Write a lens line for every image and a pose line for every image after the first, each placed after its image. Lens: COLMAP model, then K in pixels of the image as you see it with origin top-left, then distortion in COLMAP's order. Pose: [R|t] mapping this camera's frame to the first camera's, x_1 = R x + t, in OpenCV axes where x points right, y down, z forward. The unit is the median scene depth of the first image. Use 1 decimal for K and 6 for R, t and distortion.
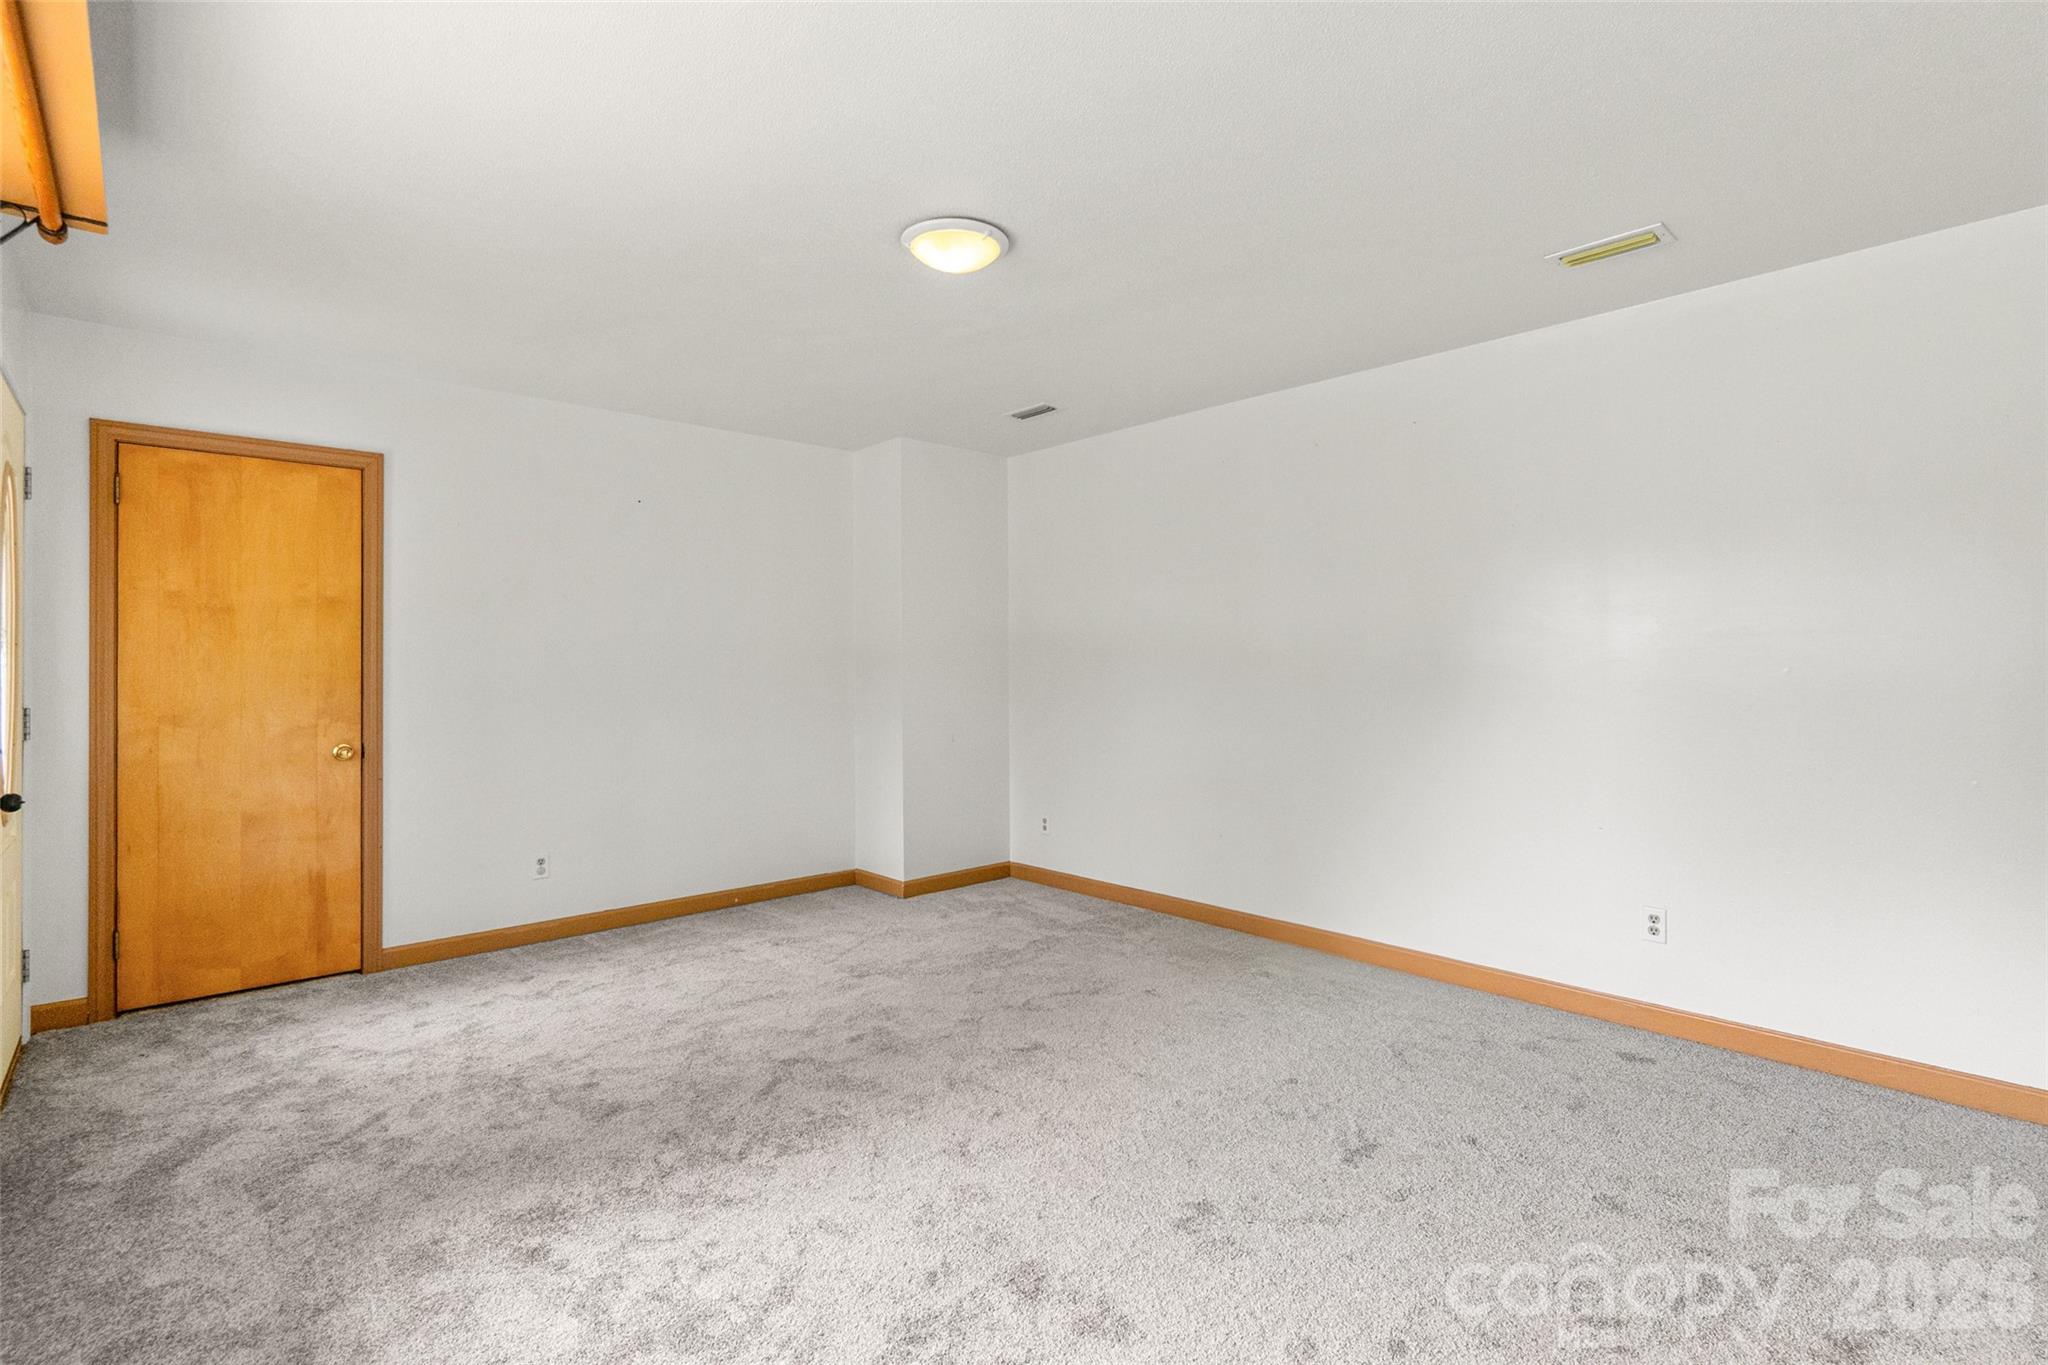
lens RADIAL K [[962.1, 0, 1040.9], [0, 962.1, 650.6], [0, 0, 1]] dist [-0.000764, -0.000099]
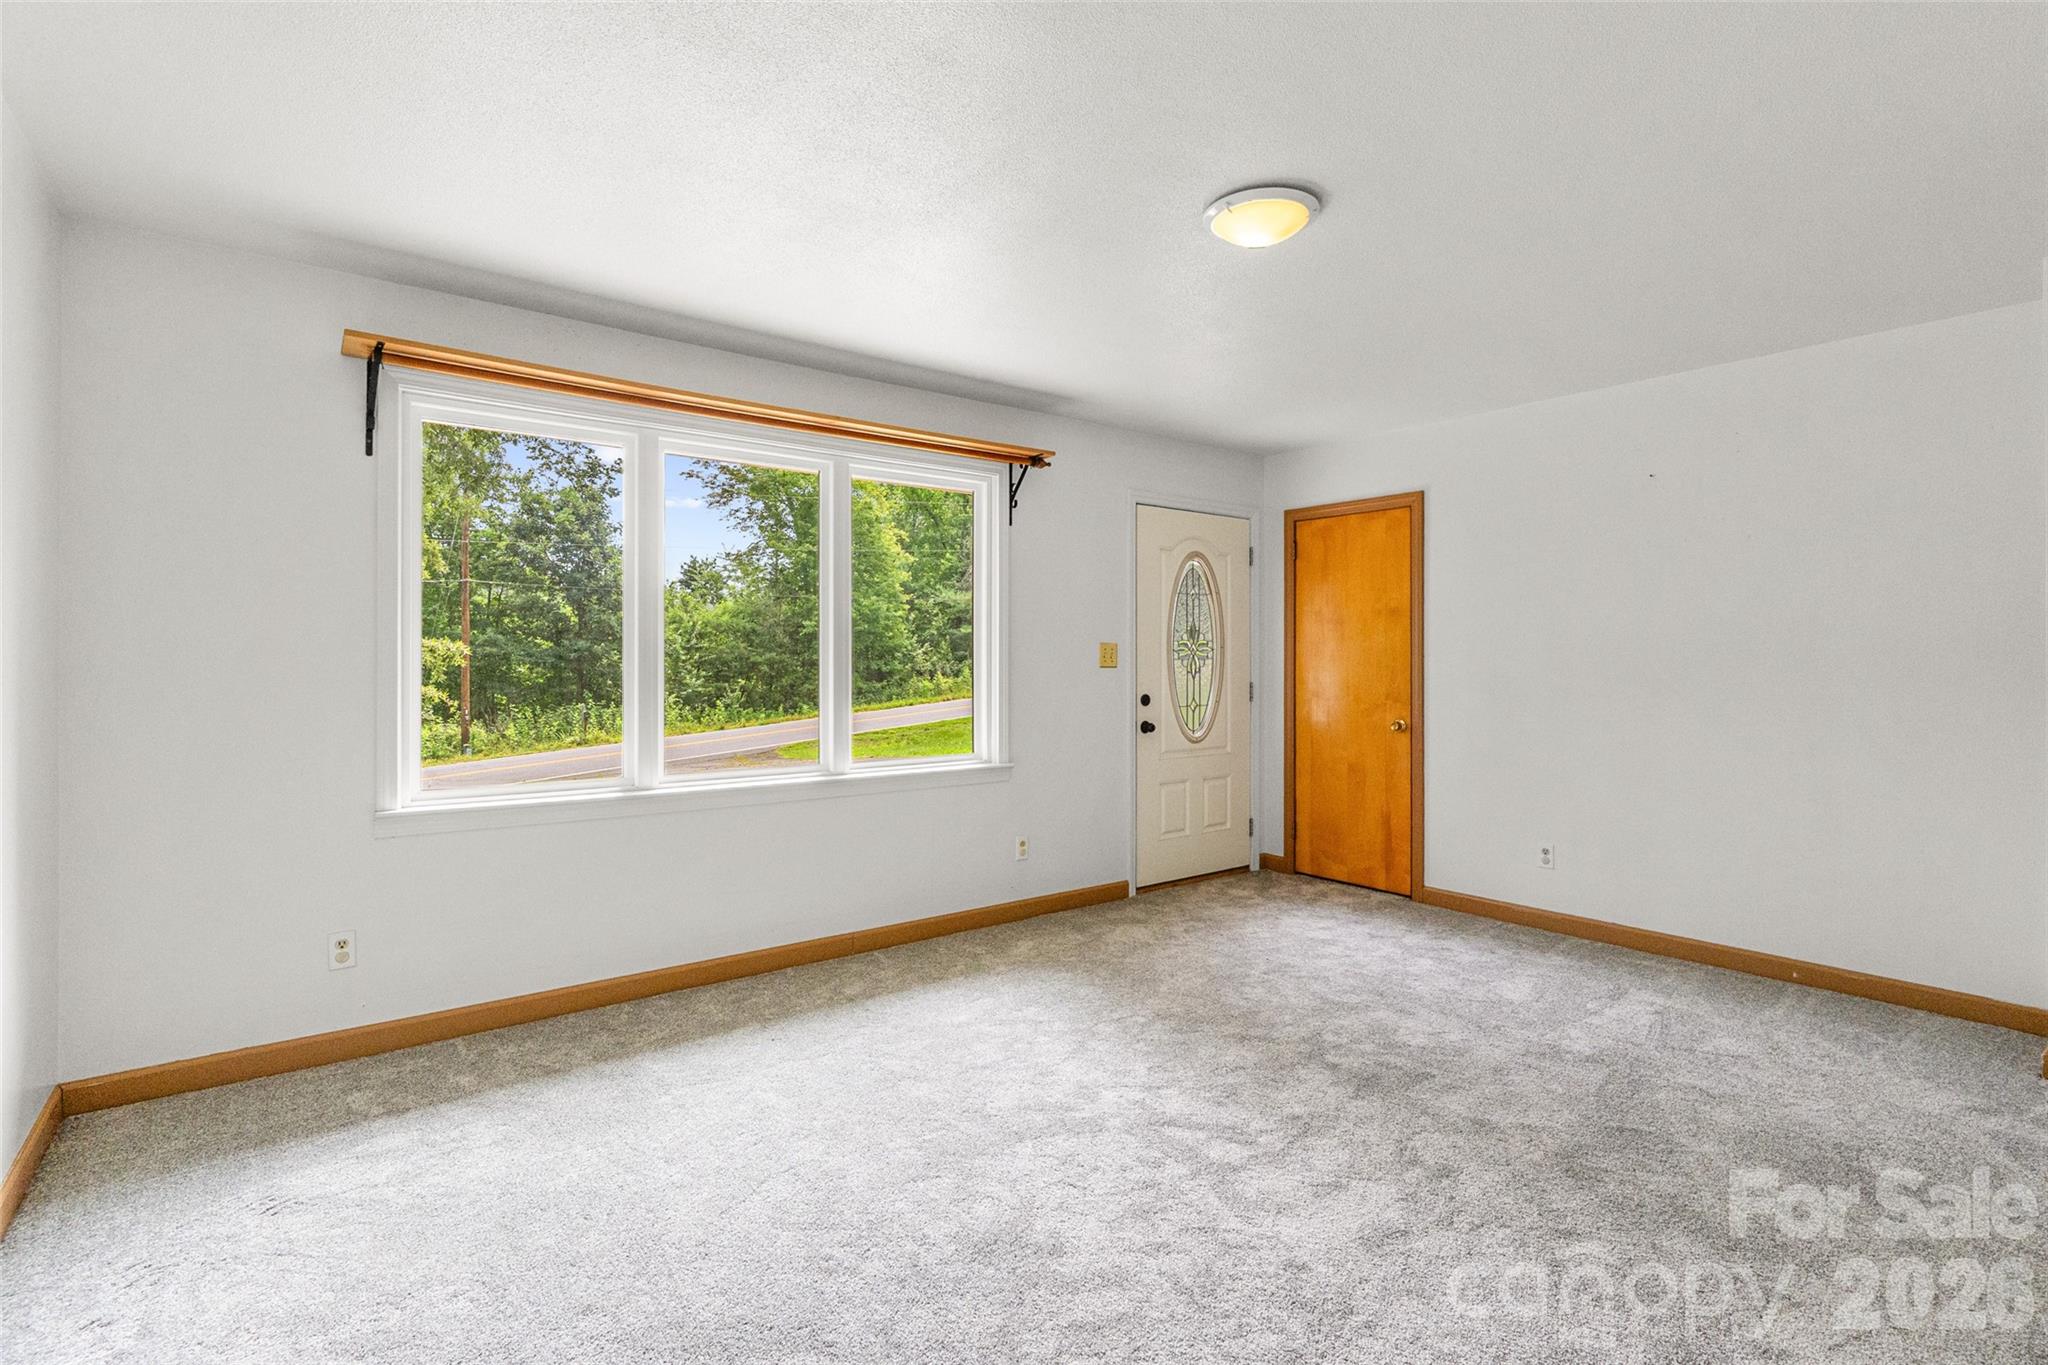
lens RADIAL K [[962.1, 0, 1040.9], [0, 962.1, 650.6], [0, 0, 1]] dist [-0.000764, -0.000099]
pose [[-0.078893, -0.010022, -0.996833, 0.683346], [0.004103, 0.999938, -0.010377, 0.016538], [0.996875, -0.004909, -0.078847, 0.683365]]
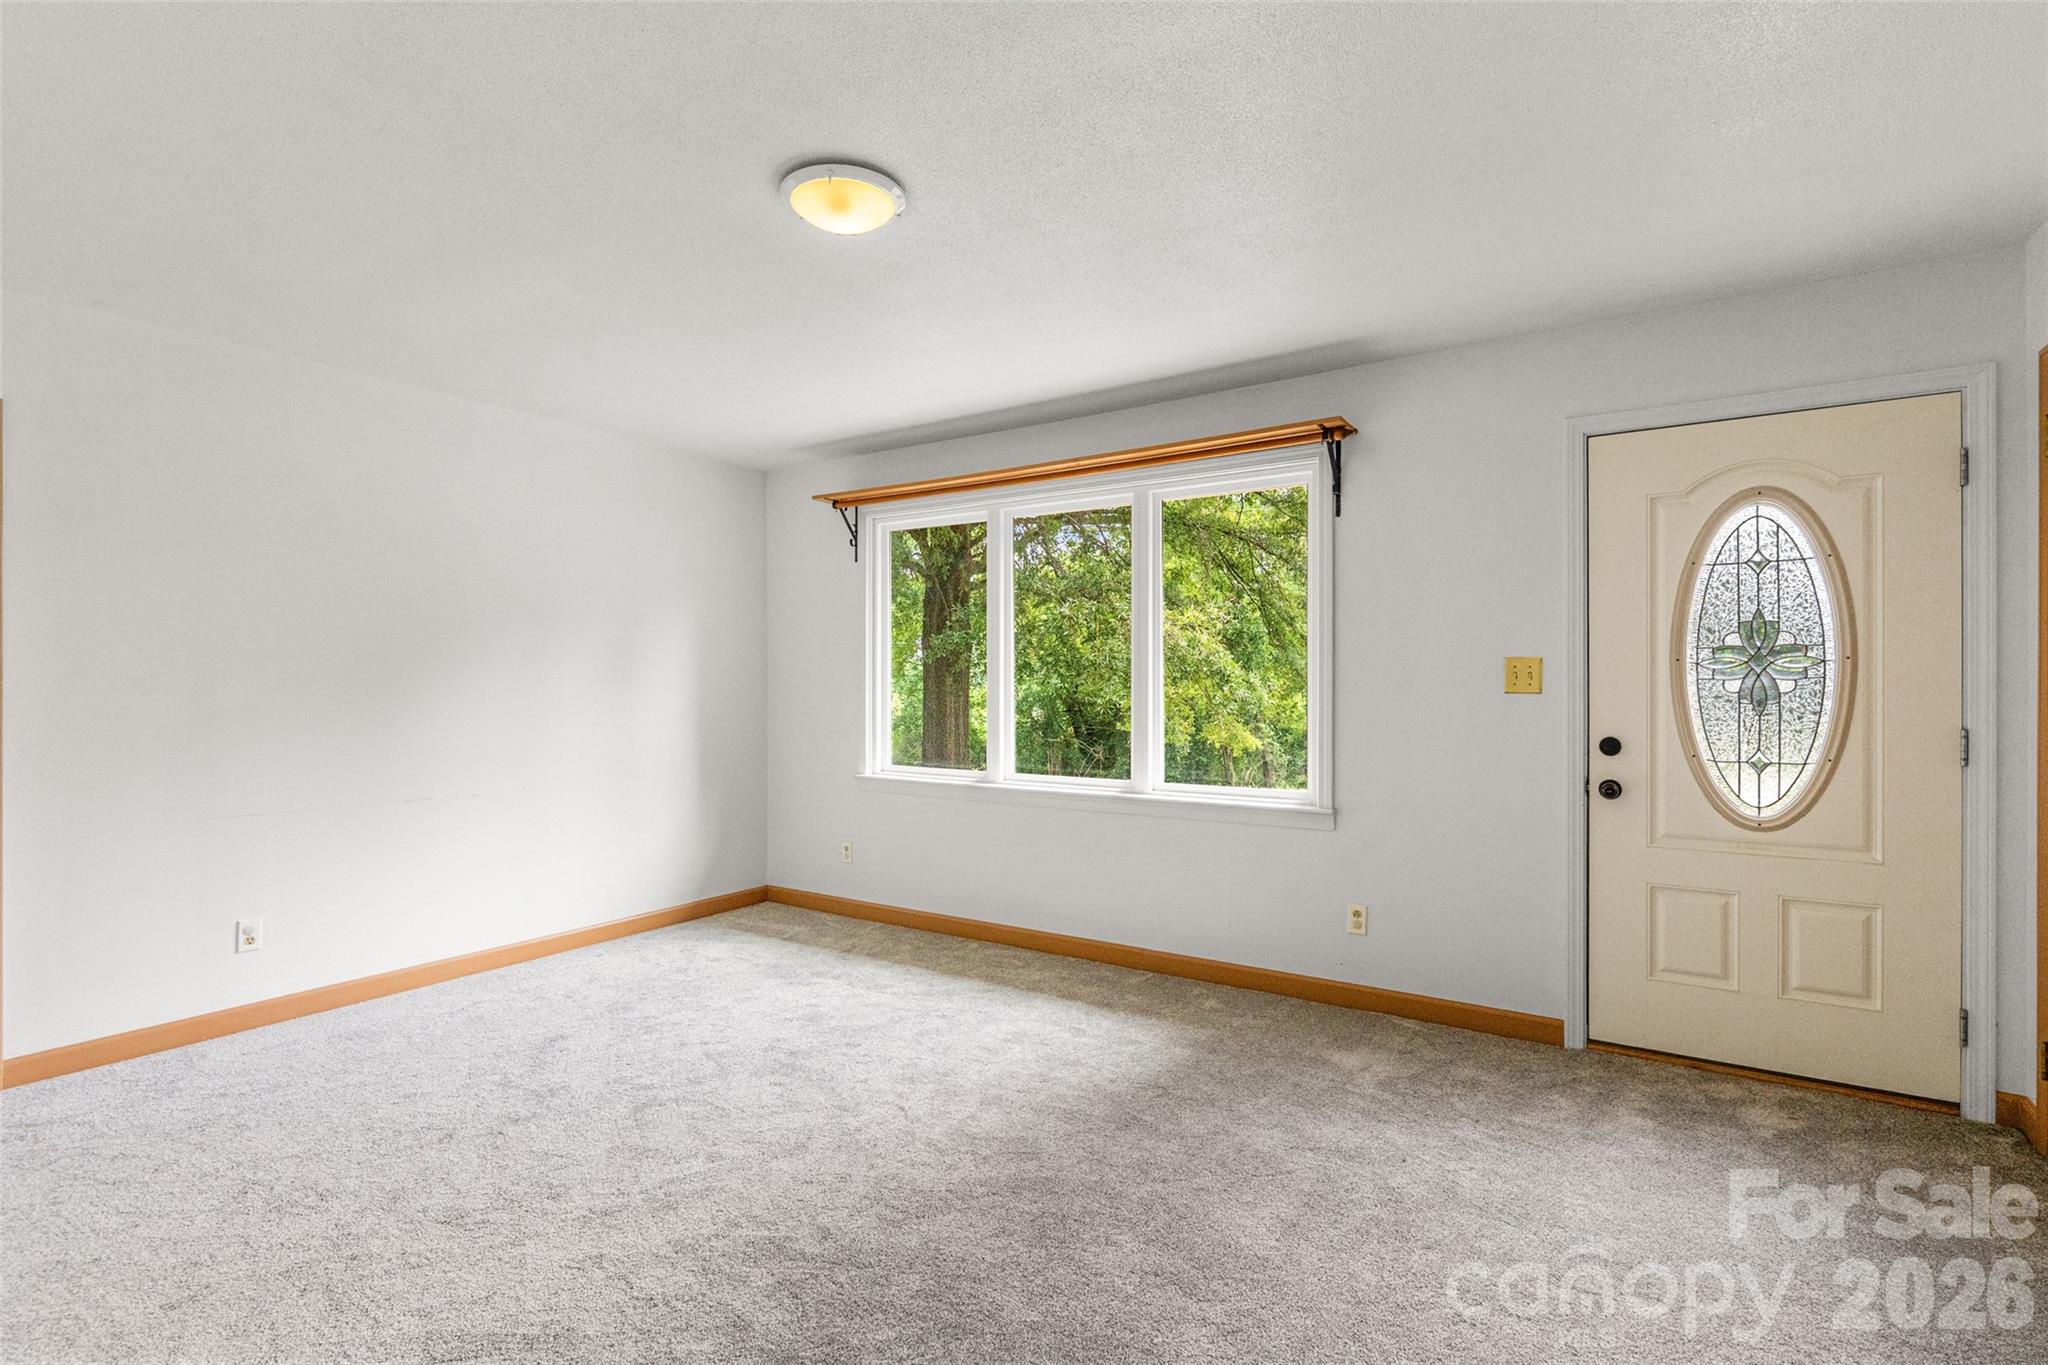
lens RADIAL K [[950.8, 0, 1023.7], [0, 950.8, 674.9], [0, 0, 1]] dist [-0.011168, -0.000086]
pose [[-0.972070, 0.000148, -0.234692, -0.039767], [0.003081, 0.999922, -0.012132, 0.018856], [0.234672, -0.012516, -0.971994, 1.475710]]
